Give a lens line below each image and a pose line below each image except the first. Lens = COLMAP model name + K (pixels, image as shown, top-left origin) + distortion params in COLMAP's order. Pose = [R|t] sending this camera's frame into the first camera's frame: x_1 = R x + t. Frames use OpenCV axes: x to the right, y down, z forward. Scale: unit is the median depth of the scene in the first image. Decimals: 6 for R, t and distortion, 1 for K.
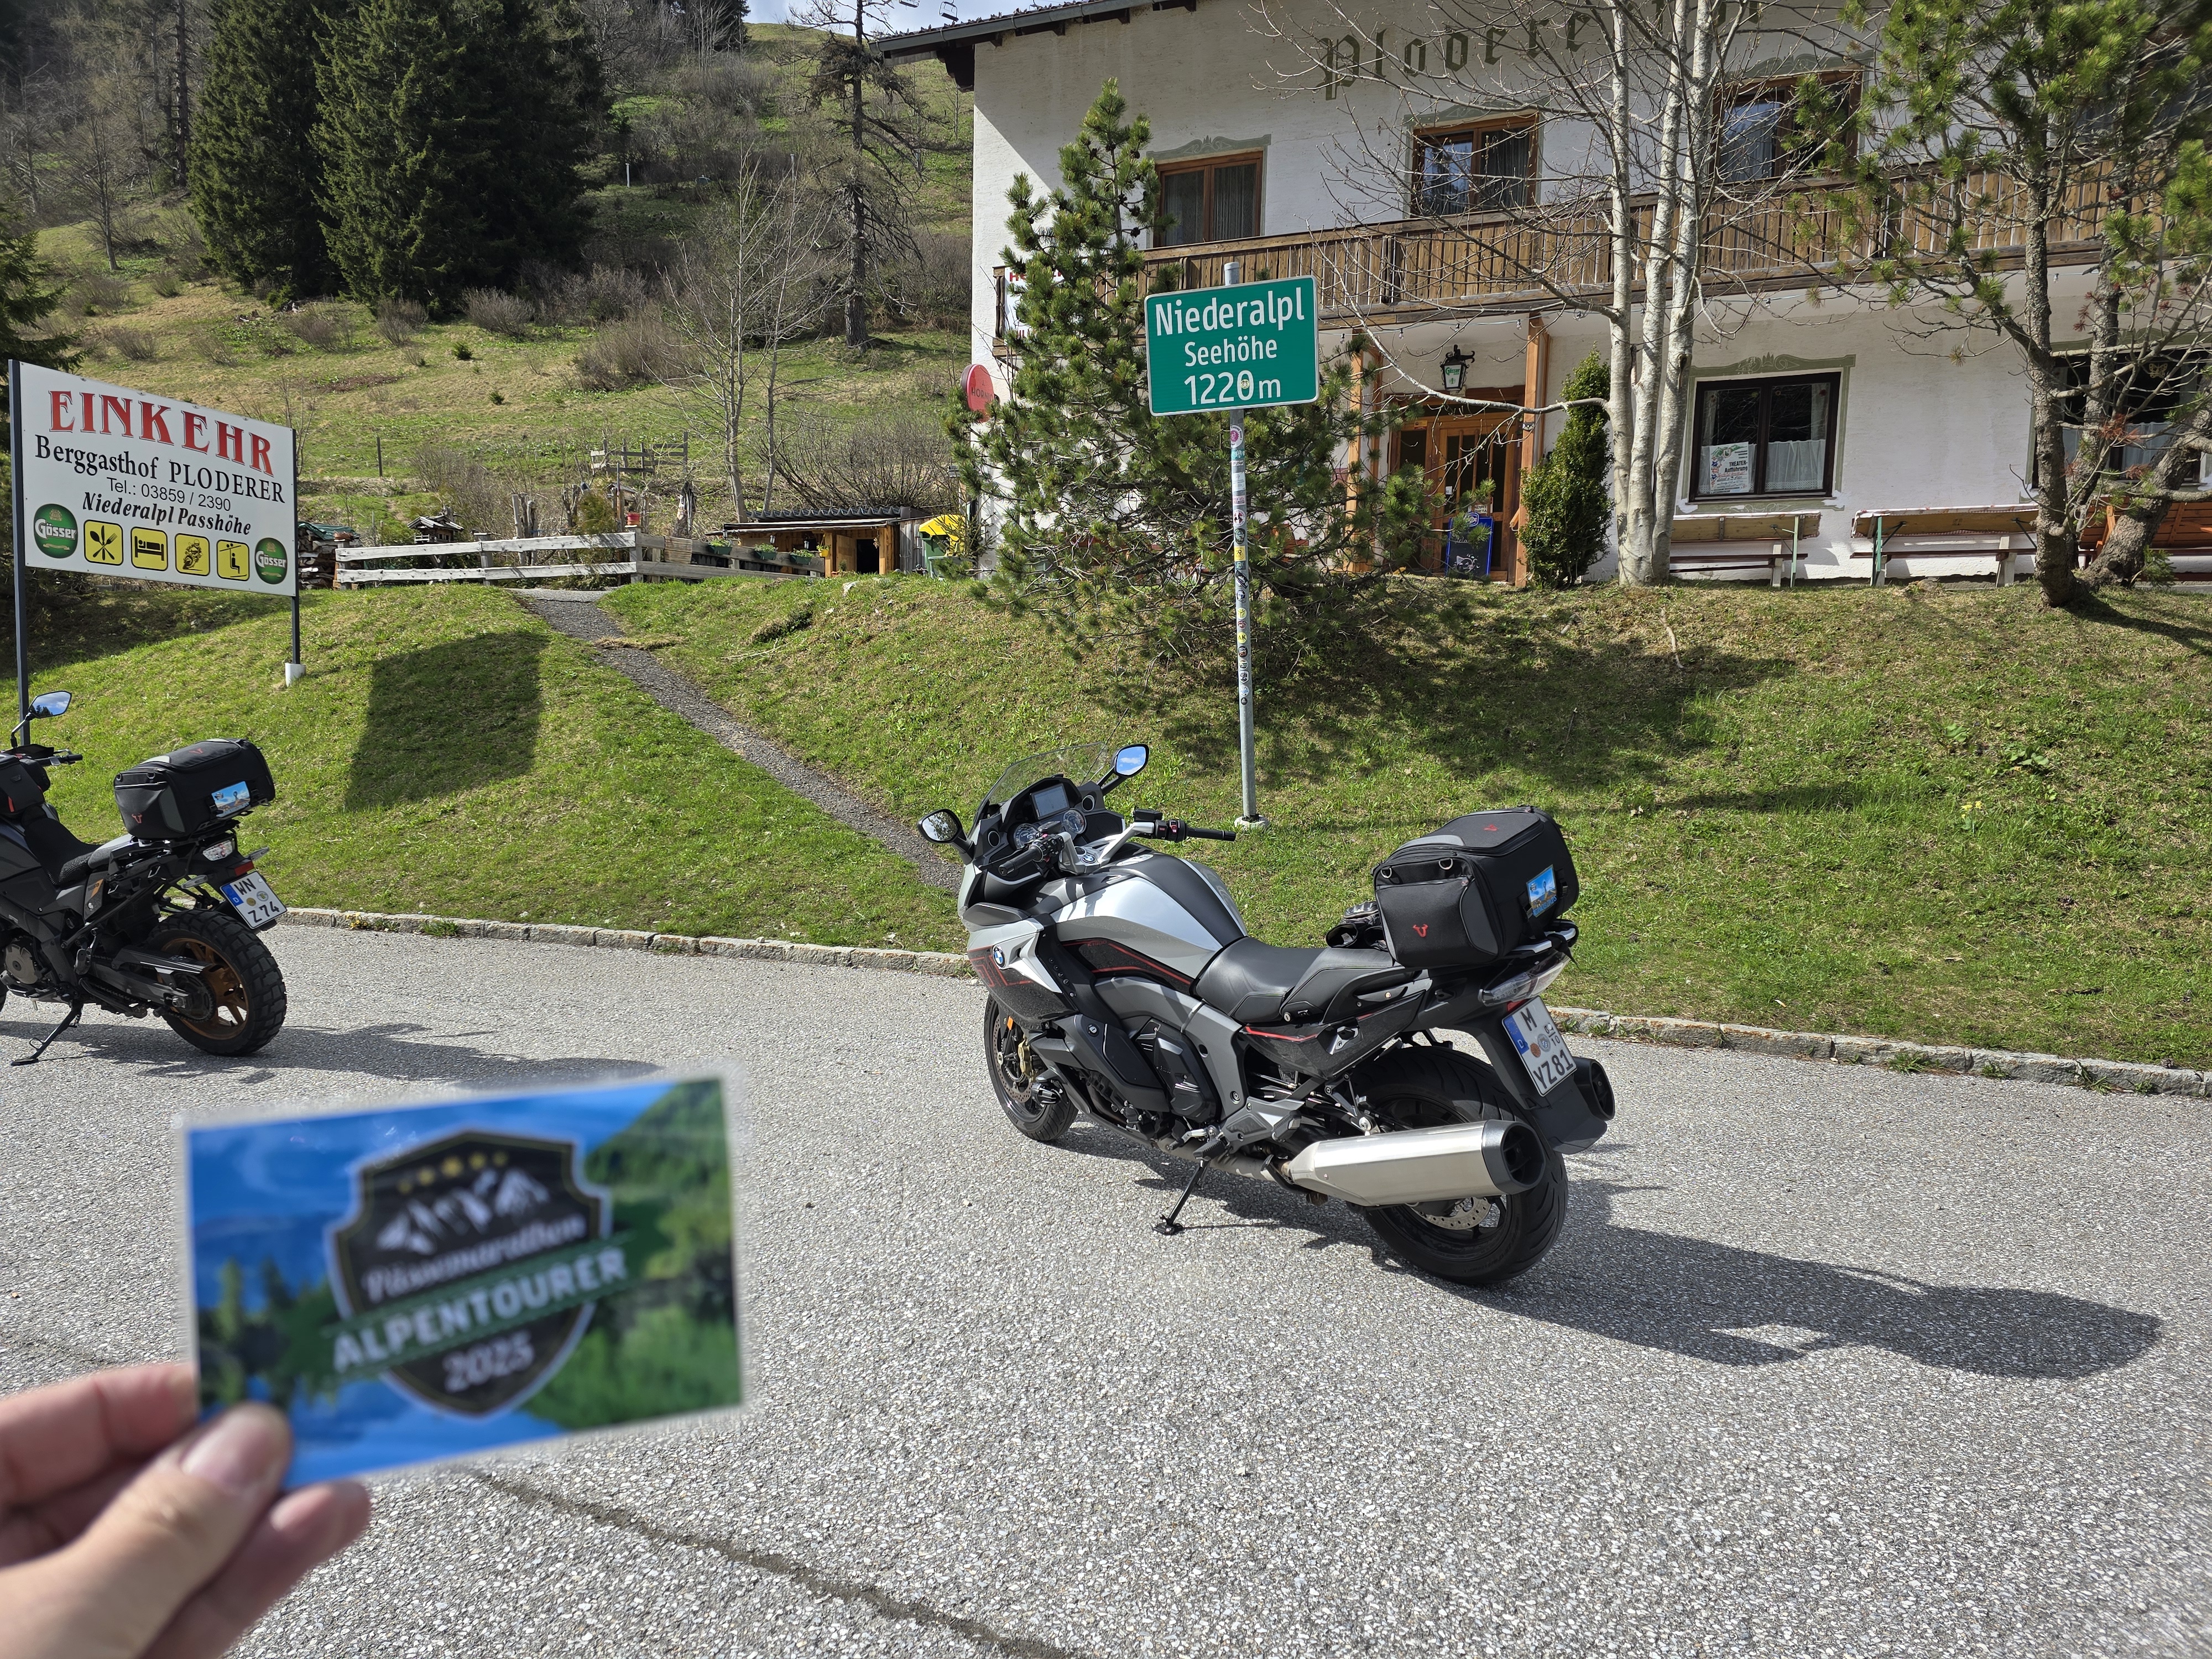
lens RADIAL K [[1481.9, 0, 1073.9], [0, 1481.9, 852.2], [0, 0, 1]] dist [0.035036, -0.023618]
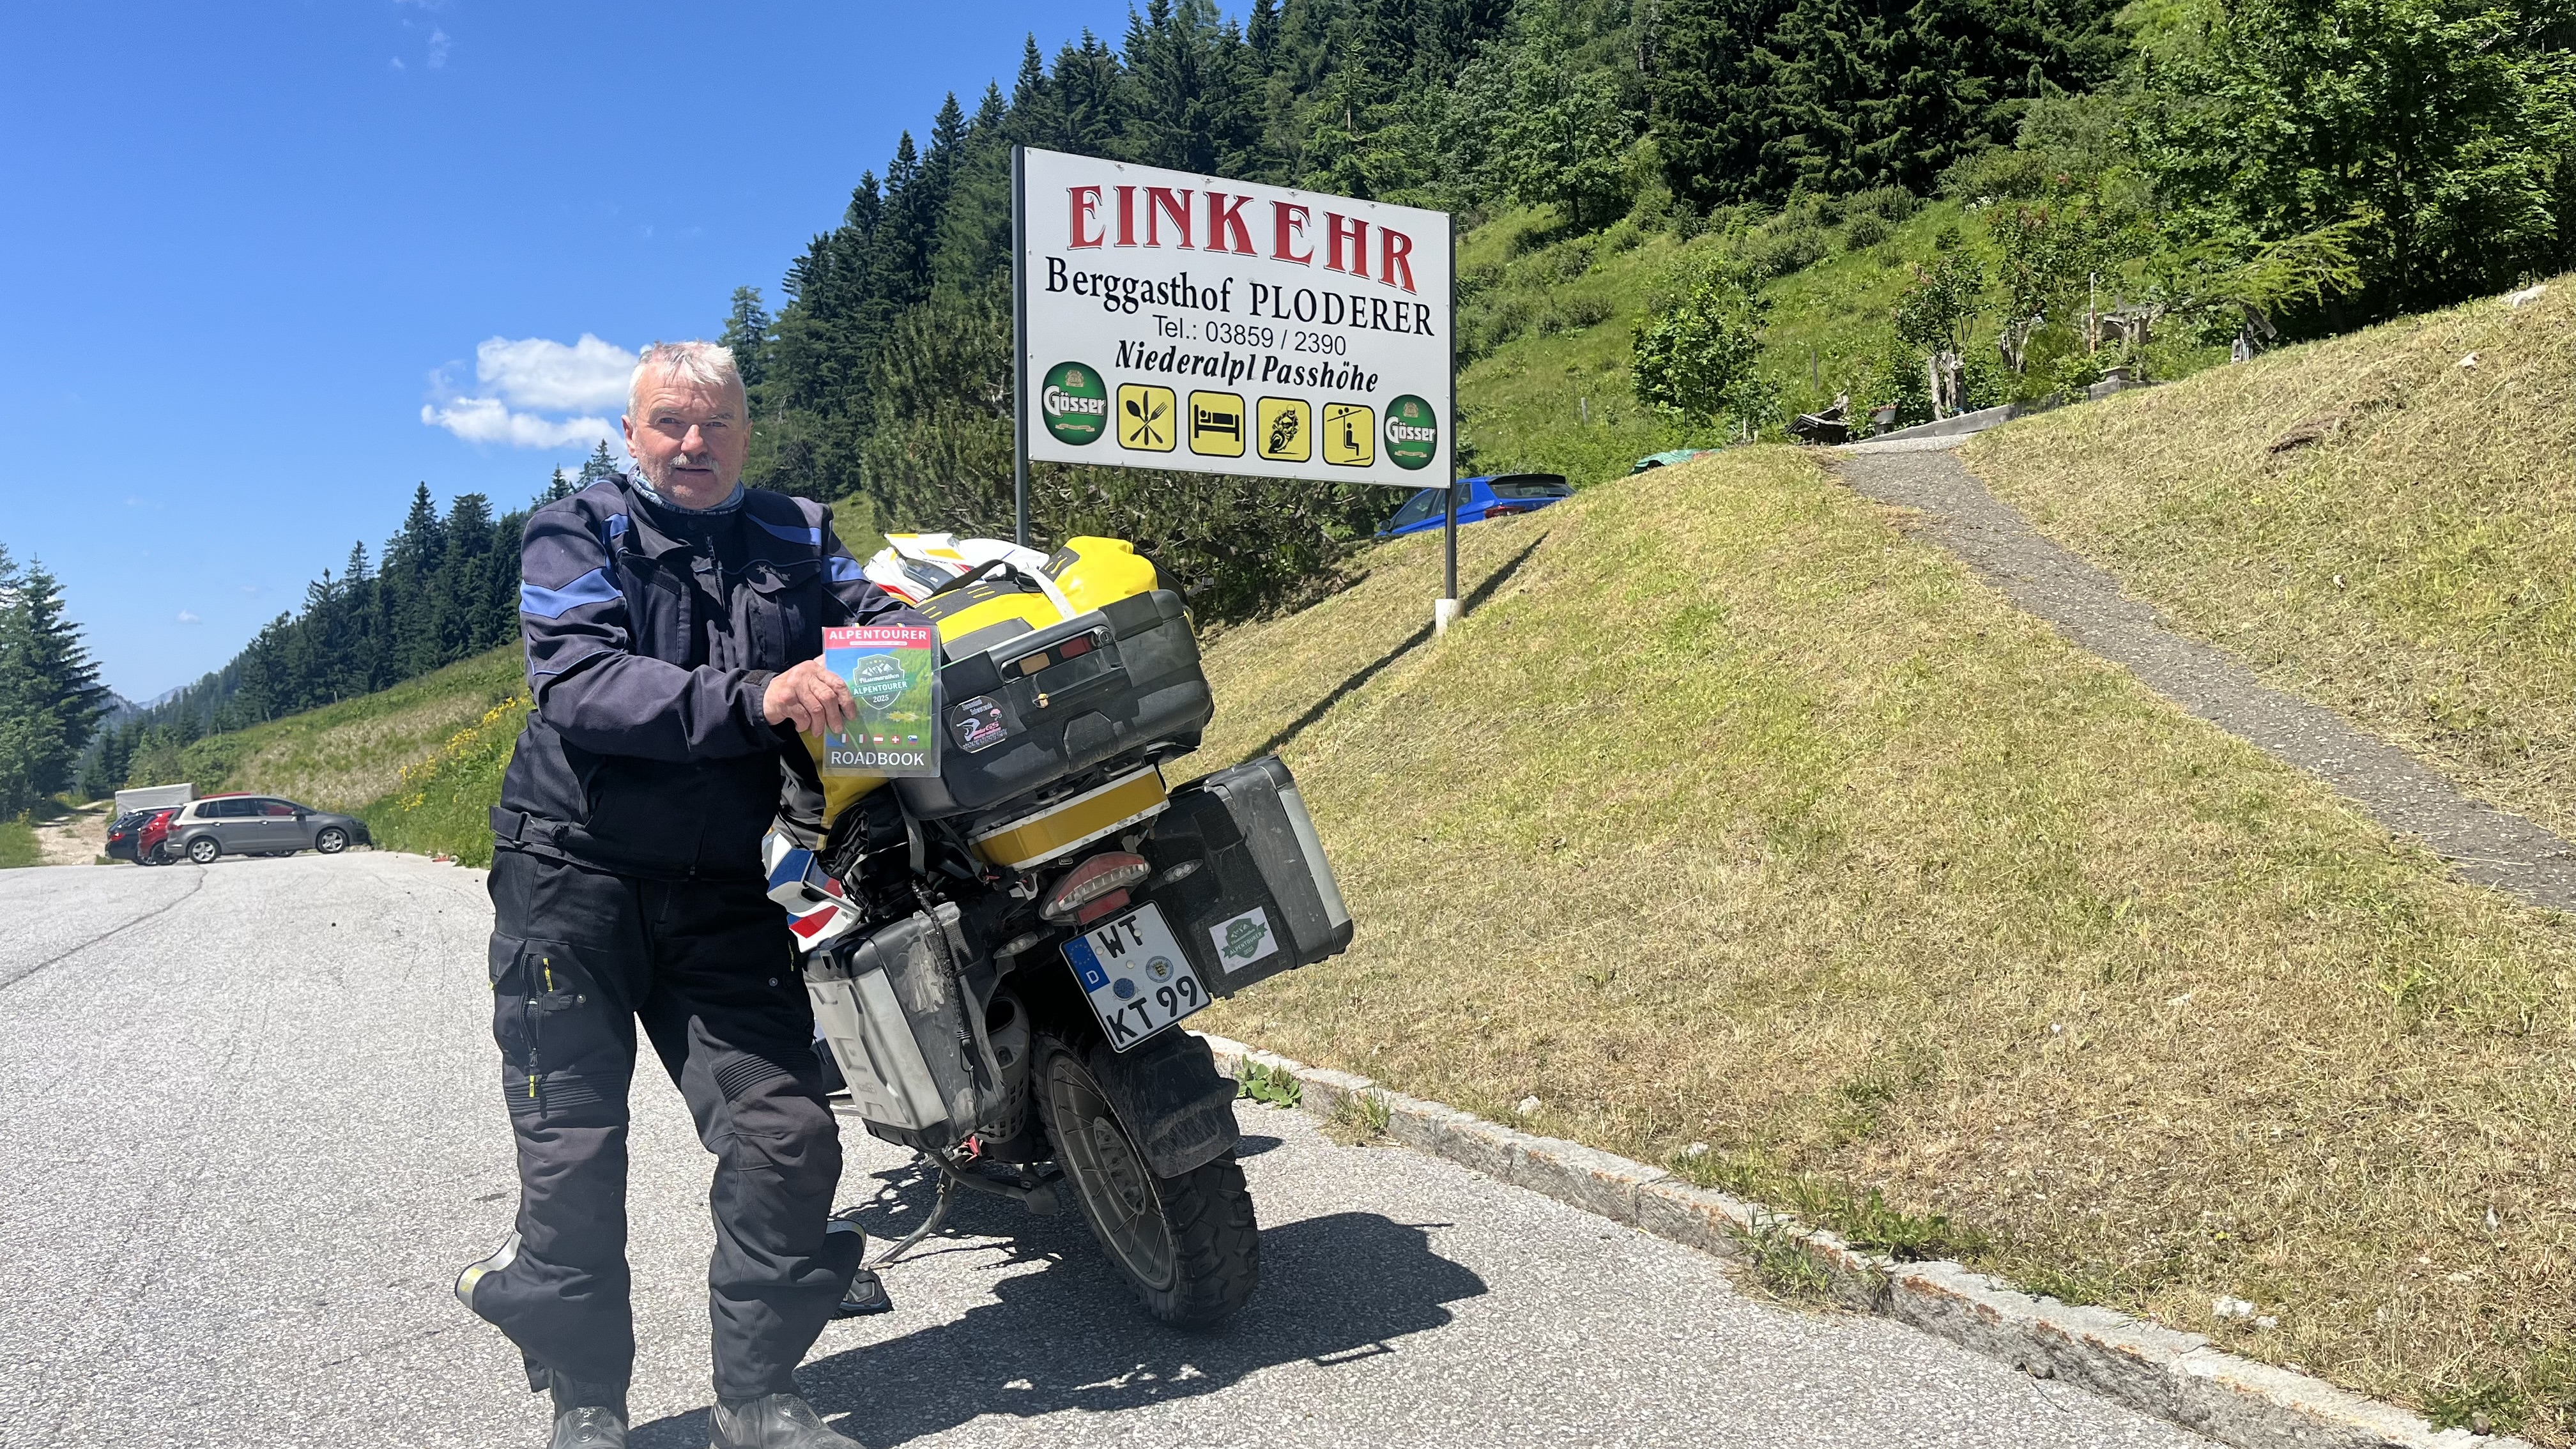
lens RADIAL K [[1952.5, 0, 1304.8], [0, 1952.5, 737.4], [0, 0, 1]] dist [0.055669, -0.000427]
pose [[0.749274, -0.030504, -0.661557, -0.053609], [-0.029326, 0.996430, -0.079160, -0.008225], [0.661611, 0.078714, 0.745705, 0.433399]]
